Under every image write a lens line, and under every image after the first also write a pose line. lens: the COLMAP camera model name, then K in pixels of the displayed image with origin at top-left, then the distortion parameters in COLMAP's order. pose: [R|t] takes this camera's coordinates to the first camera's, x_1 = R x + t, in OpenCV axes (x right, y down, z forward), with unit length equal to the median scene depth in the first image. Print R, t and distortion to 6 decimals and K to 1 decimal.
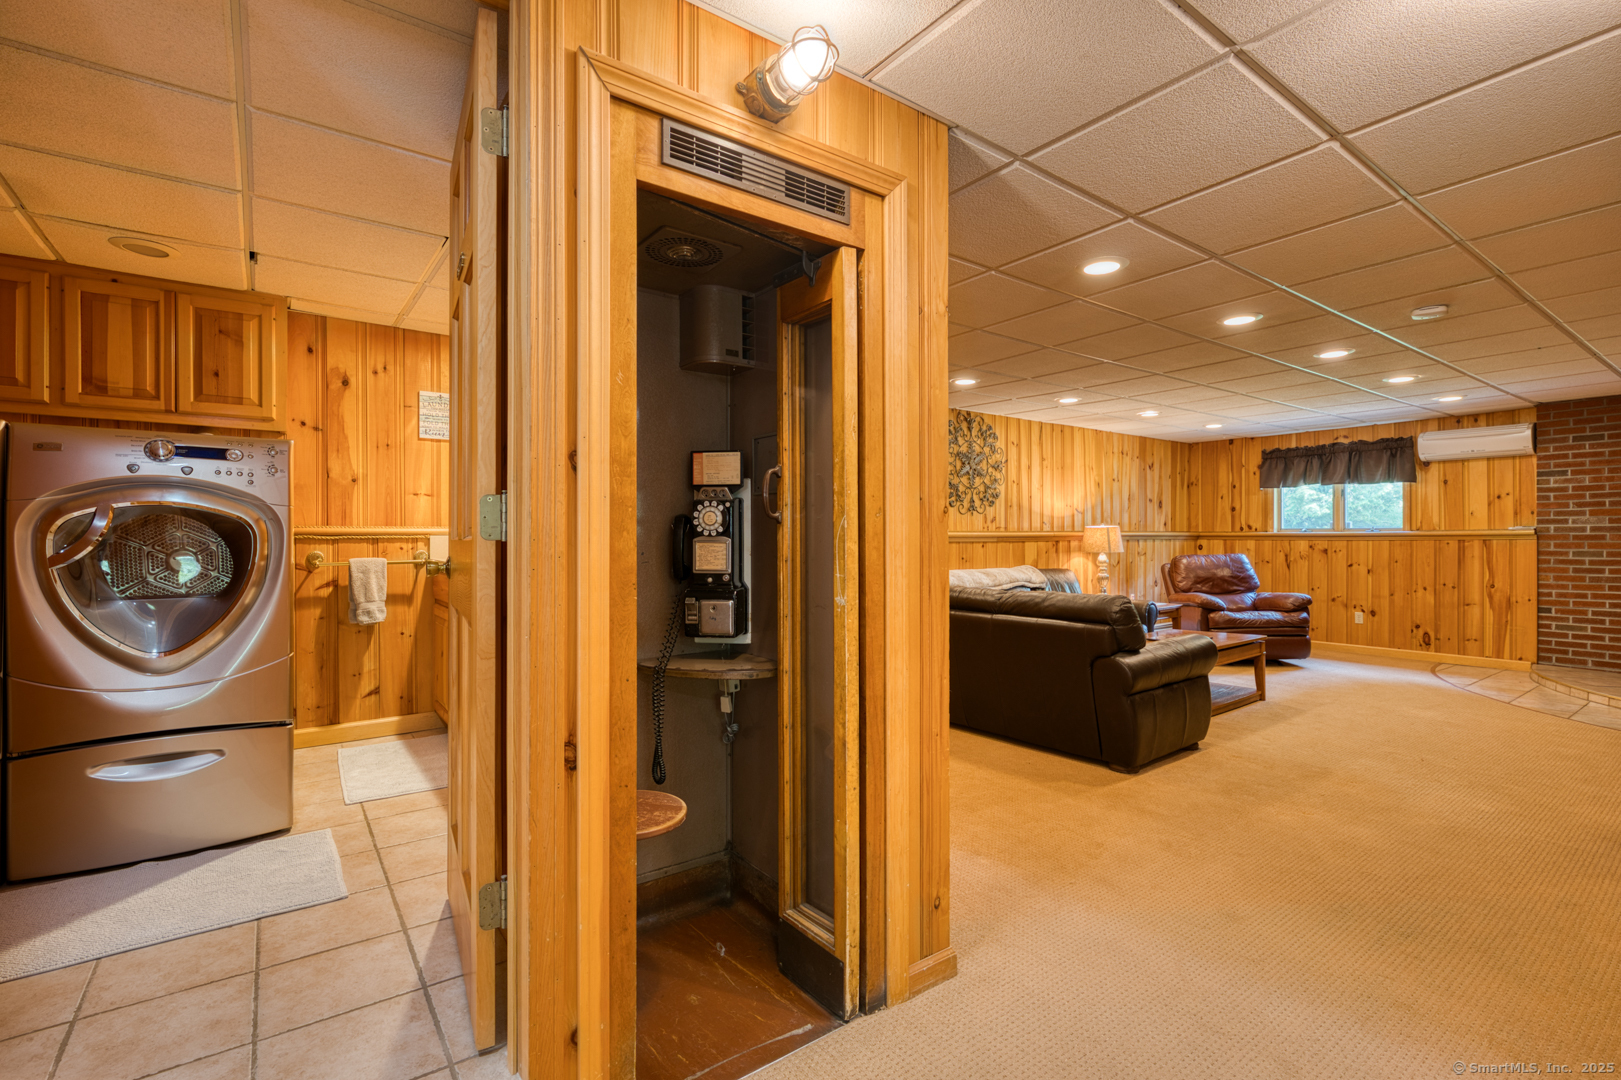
lens RADIAL K [[739.5, 0, 812.3], [0, 739.5, 538.7], [0, 0, 1]] dist [0.002844, 0.001080]
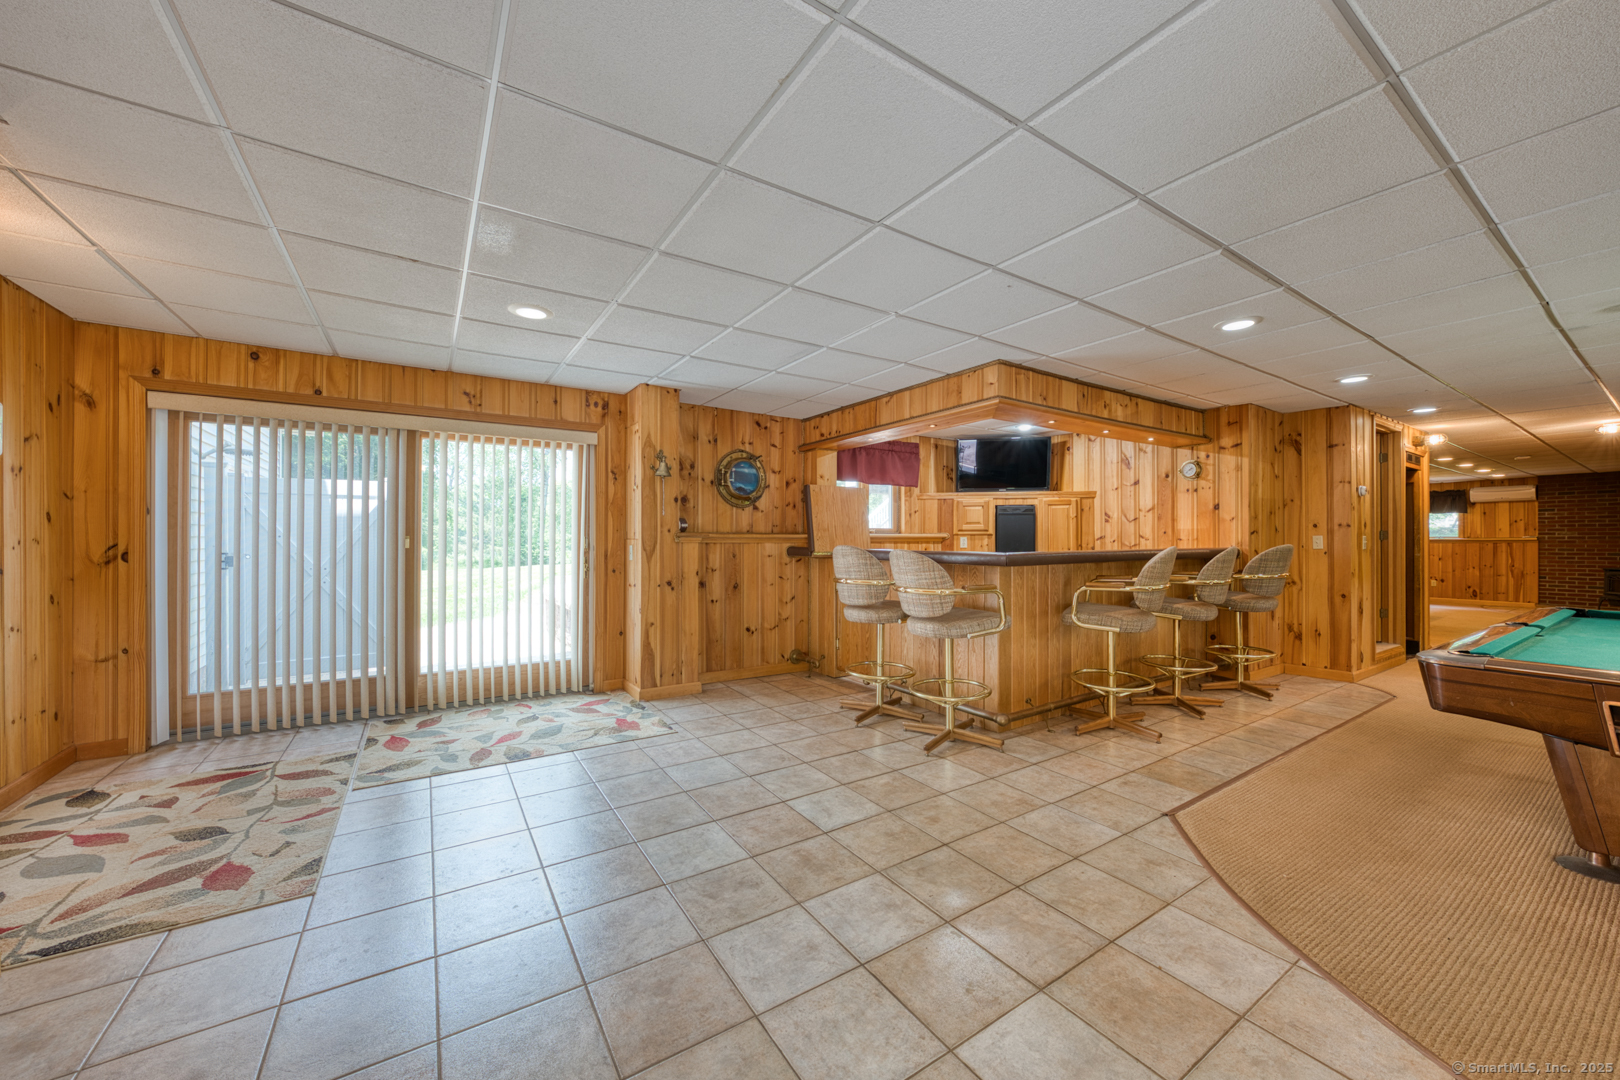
lens RADIAL K [[595.7, 0, 803.0], [0, 595.7, 539.1], [0, 0, 1]] dist [-0.000500, 0.000166]
pose [[0.998066, 0.004845, -0.061977, -0.876845], [-0.005166, 0.999974, -0.005023, 0.008997], [0.061951, 0.005333, 0.998065, -0.706259]]
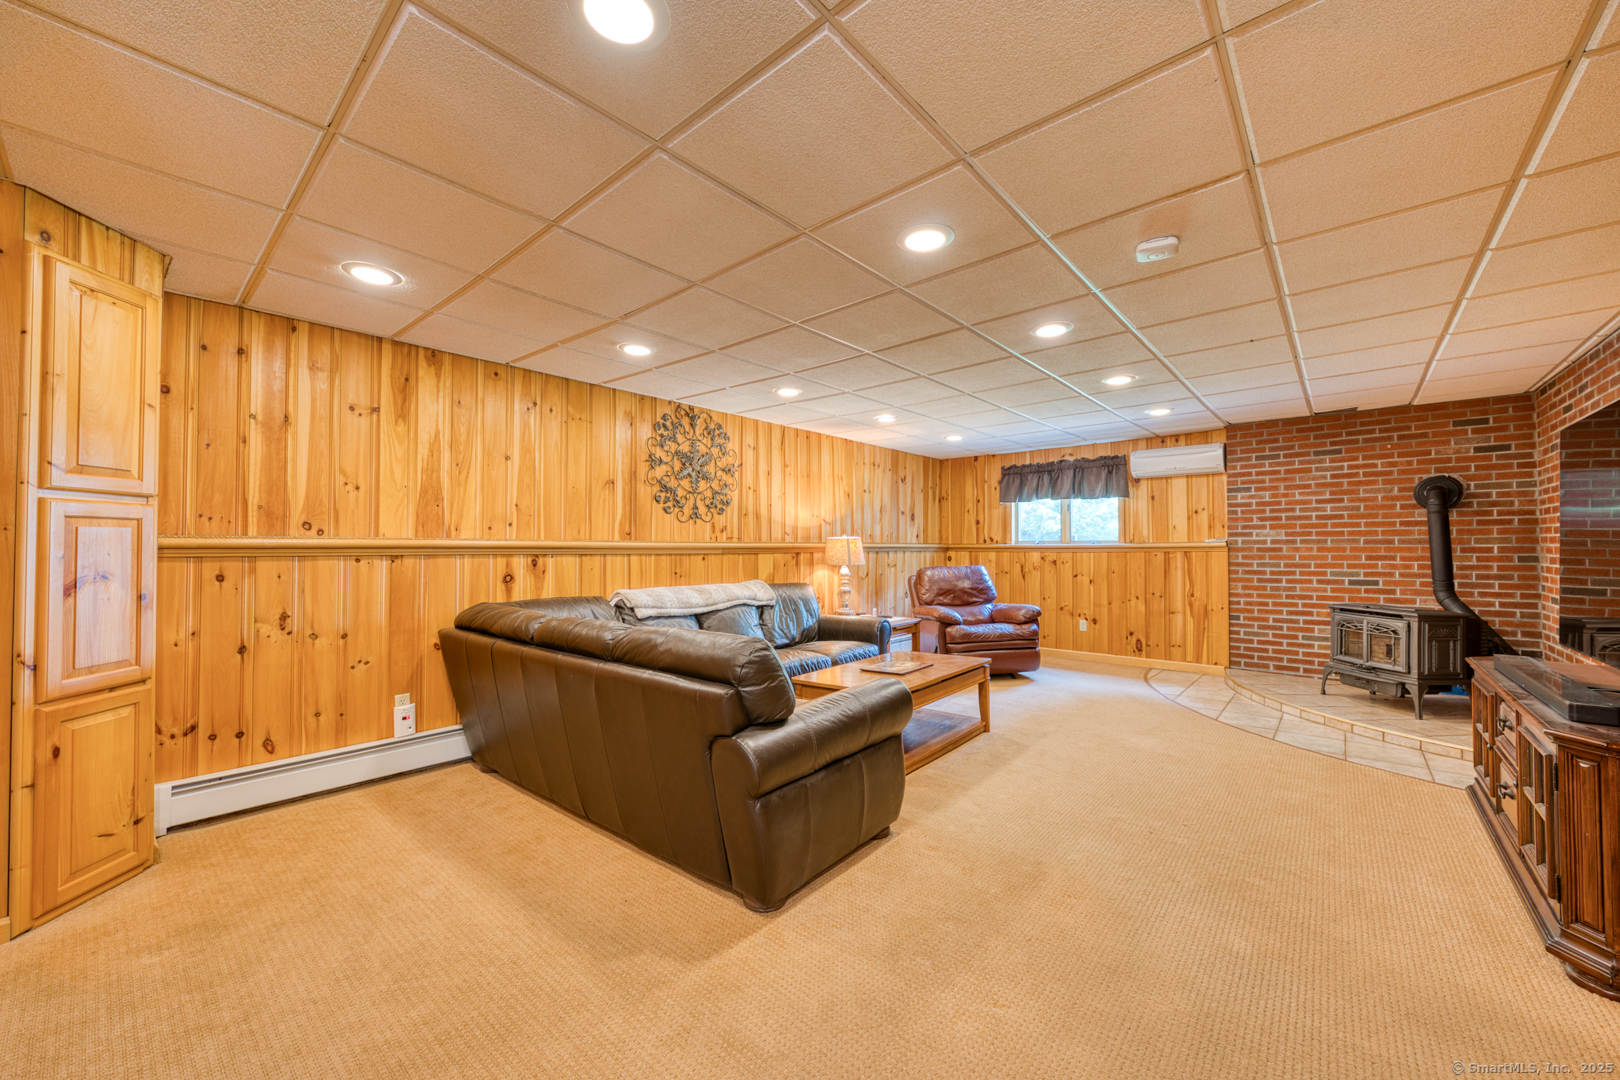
lens RADIAL K [[595.7, 0, 819.7], [0, 595.7, 540.0], [0, 0, 1]] dist [-0.000500, 0.000166]
pose [[0.976826, 0.004520, 0.213989, 0.208927], [-0.000825, 0.999849, -0.017353, -0.000080], [-0.214035, 0.016774, 0.976682, 0.275316]]
